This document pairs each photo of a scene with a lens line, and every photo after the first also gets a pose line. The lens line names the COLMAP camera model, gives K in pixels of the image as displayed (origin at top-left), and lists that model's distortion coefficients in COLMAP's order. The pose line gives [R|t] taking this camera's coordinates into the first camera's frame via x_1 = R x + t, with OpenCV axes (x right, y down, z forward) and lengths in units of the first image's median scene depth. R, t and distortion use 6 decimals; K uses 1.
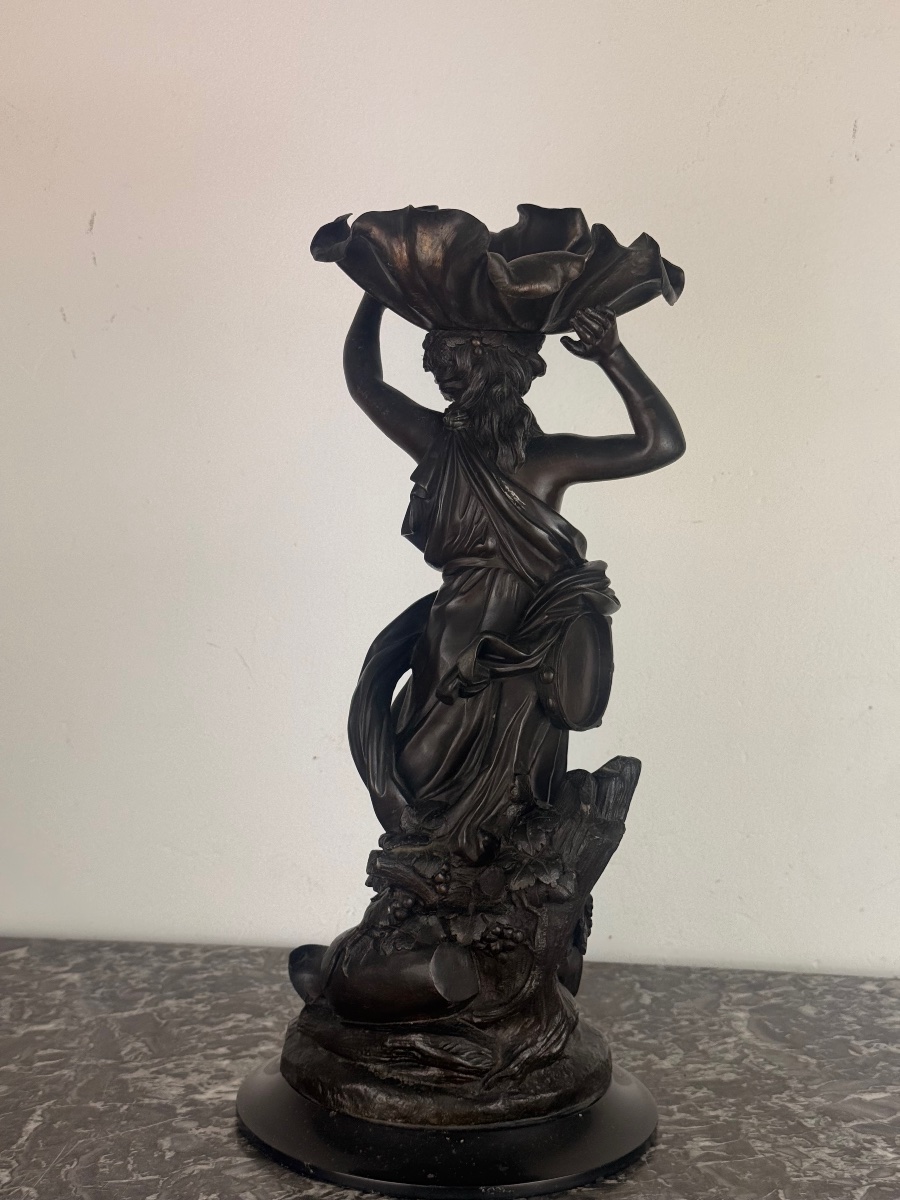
lens RADIAL K [[1690.7, 0, 446.9], [0, 1690.7, 585.9], [0, 0, 1]] dist [0.201036, -0.503741]
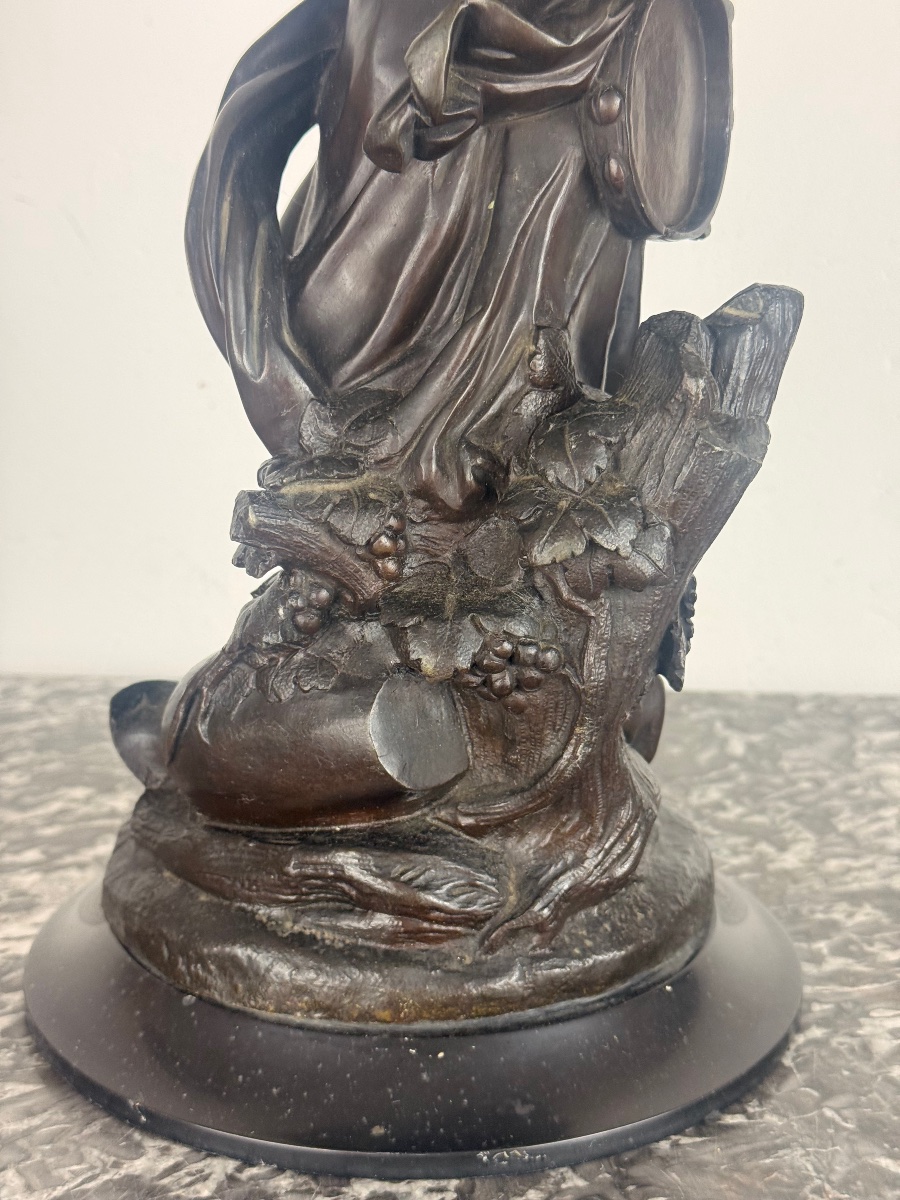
lens RADIAL K [[1686.5, 0, 441.5], [0, 1686.5, 599.5], [0, 0, 1]] dist [0.187816, -0.541029]
pose [[0.999756, -0.021807, 0.003448, 0.009277], [0.020888, 0.984829, 0.172269, 0.096328], [-0.007152, -0.172155, 0.985044, 0.483513]]
